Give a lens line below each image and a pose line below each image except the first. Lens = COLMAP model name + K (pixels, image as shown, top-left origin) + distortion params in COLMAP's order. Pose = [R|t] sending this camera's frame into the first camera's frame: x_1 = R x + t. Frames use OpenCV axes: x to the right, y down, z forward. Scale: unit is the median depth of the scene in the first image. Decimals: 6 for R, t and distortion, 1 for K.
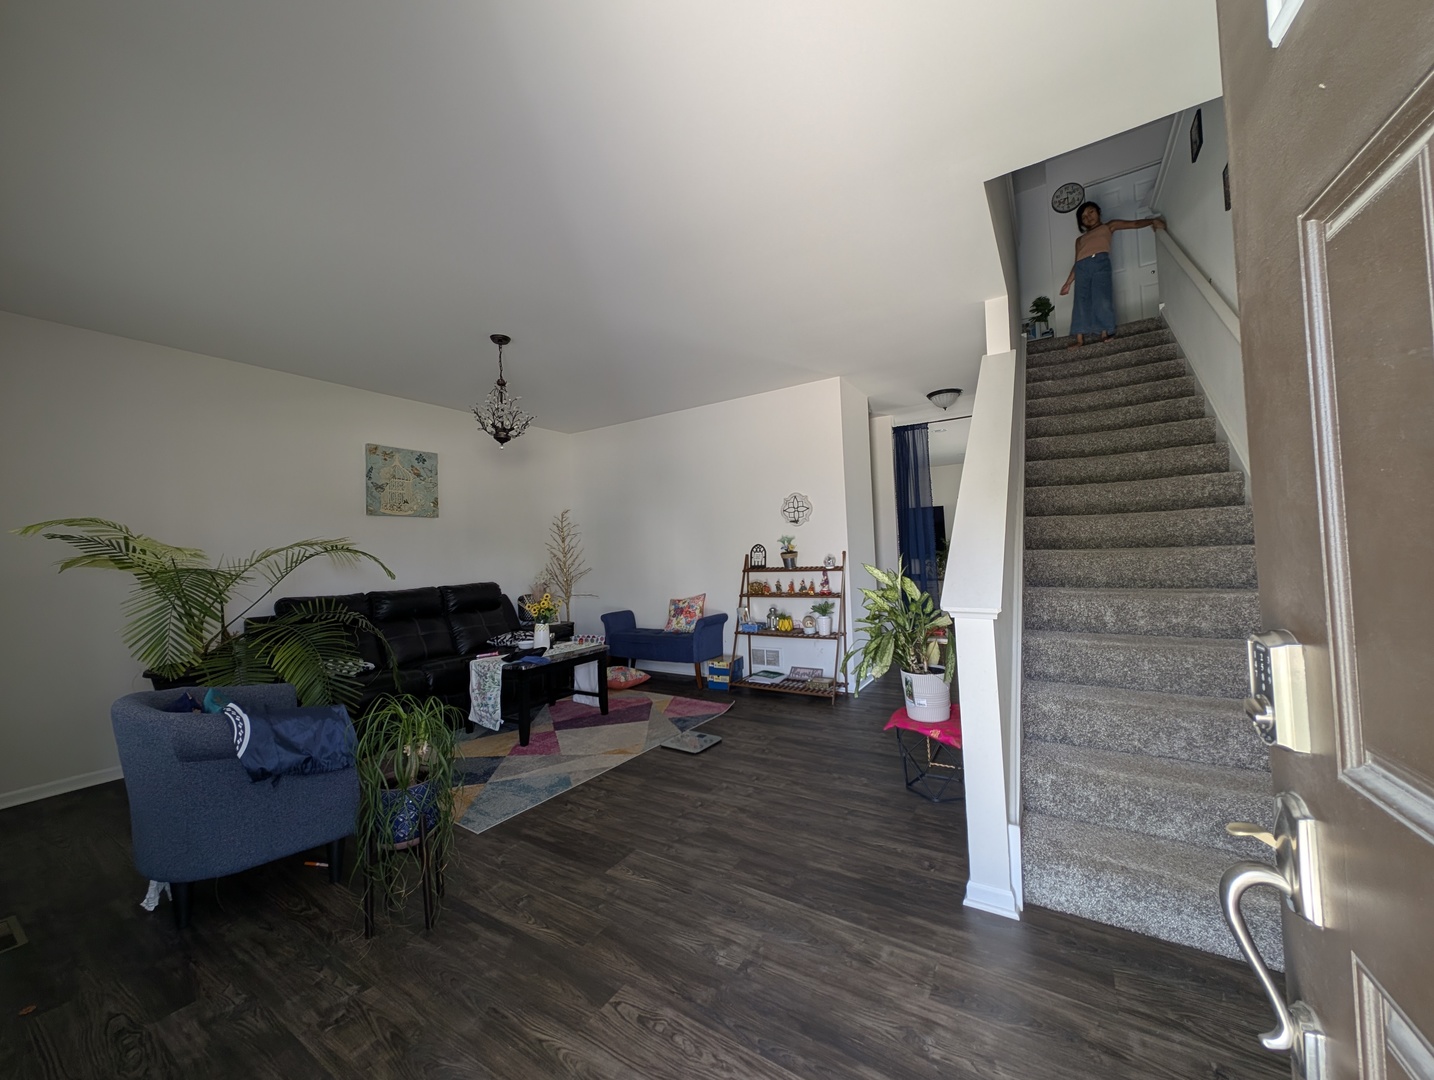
lens RADIAL K [[540.7, 0, 711.0], [0, 540.7, 533.4], [0, 0, 1]] dist [0.011792, 0.000064]
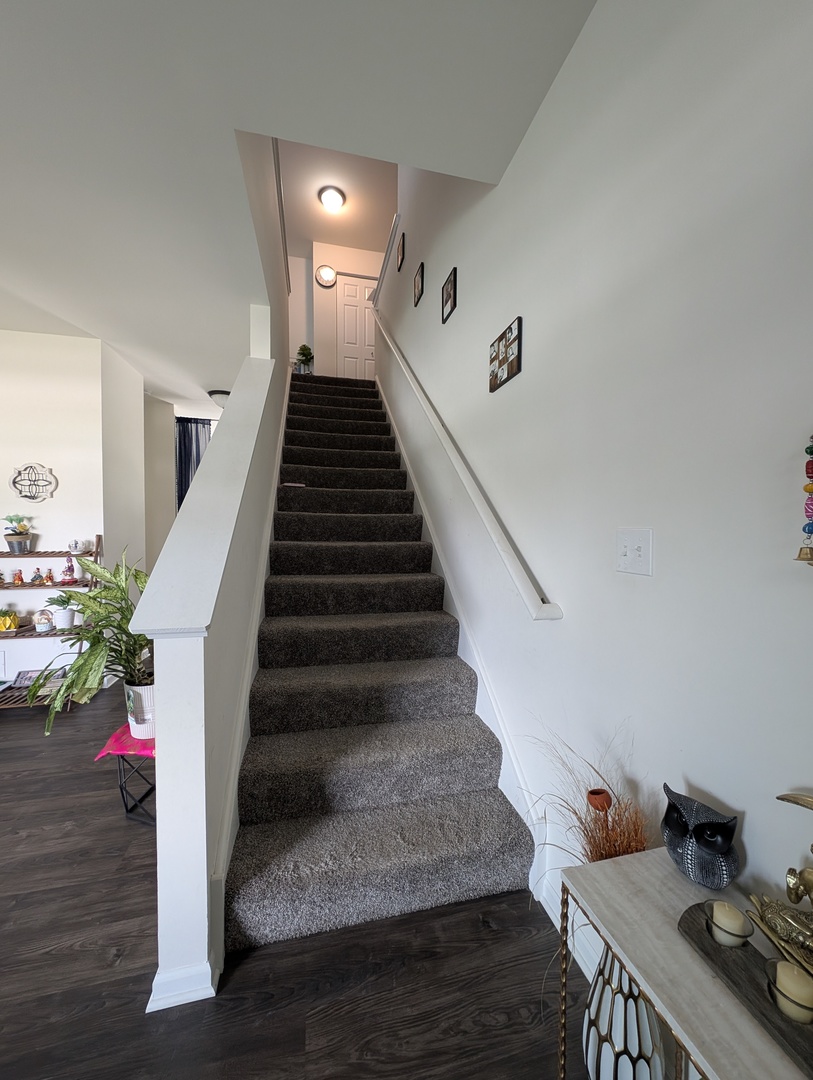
lens RADIAL K [[407.2, 0, 406.5], [0, 407.2, 540.0], [0, 0, 1]] dist [0.011792, 0.000064]
pose [[0.702555, 0.014536, 0.711481, 0.122098], [-0.051856, 0.998179, 0.030811, -0.006018], [-0.709738, -0.058541, 0.702029, 0.153729]]
